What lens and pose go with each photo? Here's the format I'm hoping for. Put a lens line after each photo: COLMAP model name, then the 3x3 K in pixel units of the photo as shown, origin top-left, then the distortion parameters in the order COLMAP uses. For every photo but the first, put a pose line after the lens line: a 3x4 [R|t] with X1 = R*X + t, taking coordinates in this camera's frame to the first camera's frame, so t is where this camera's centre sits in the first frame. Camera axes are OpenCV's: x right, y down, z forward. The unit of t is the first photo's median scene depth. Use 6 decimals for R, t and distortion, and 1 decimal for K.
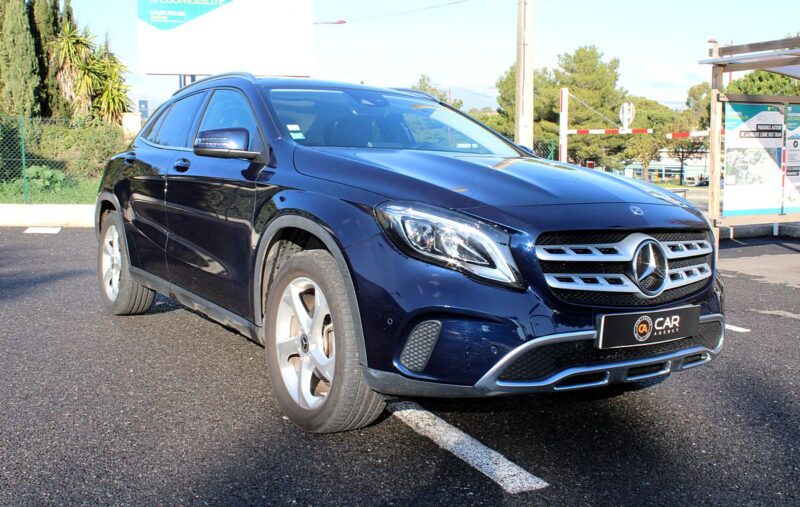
lens RADIAL K [[781.7, 0, 397.8], [0, 781.7, 251.3], [0, 0, 1]] dist [-0.041378, 0.000000]
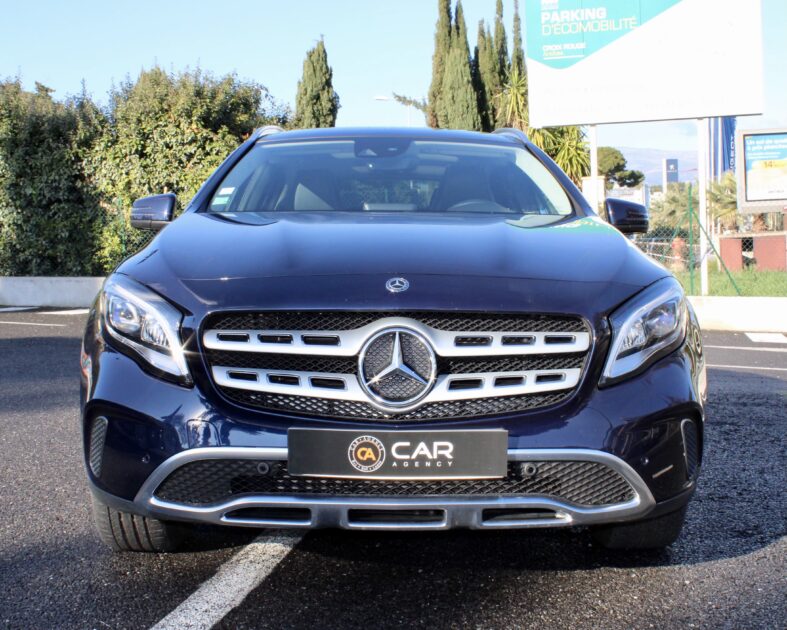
lens RADIAL K [[1076.7, 0, 393.1], [0, 1076.7, 315.5], [0, 0, 1]] dist [-0.128654, 0.000000]
pose [[0.833778, 0.010736, -0.551996, 0.835097], [-0.034934, 0.998833, -0.033341, 0.006936], [0.550994, 0.047082, 0.833180, 0.203570]]
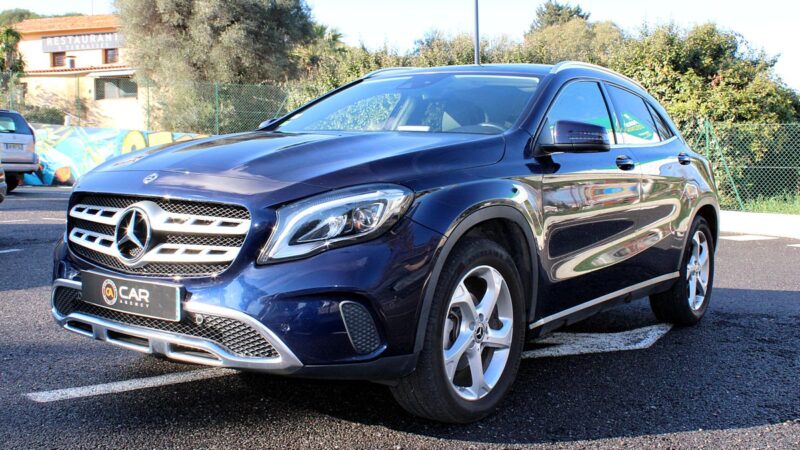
lens RADIAL K [[875.3, 0, 399.7], [0, 875.3, 223.4], [0, 0, 1]] dist [-0.084426, 0.000000]
pose [[0.351323, 0.048784, -0.934982, 1.453546], [-0.112148, 0.993644, 0.009705, -0.041797], [0.929513, 0.101447, 0.354561, 0.912820]]
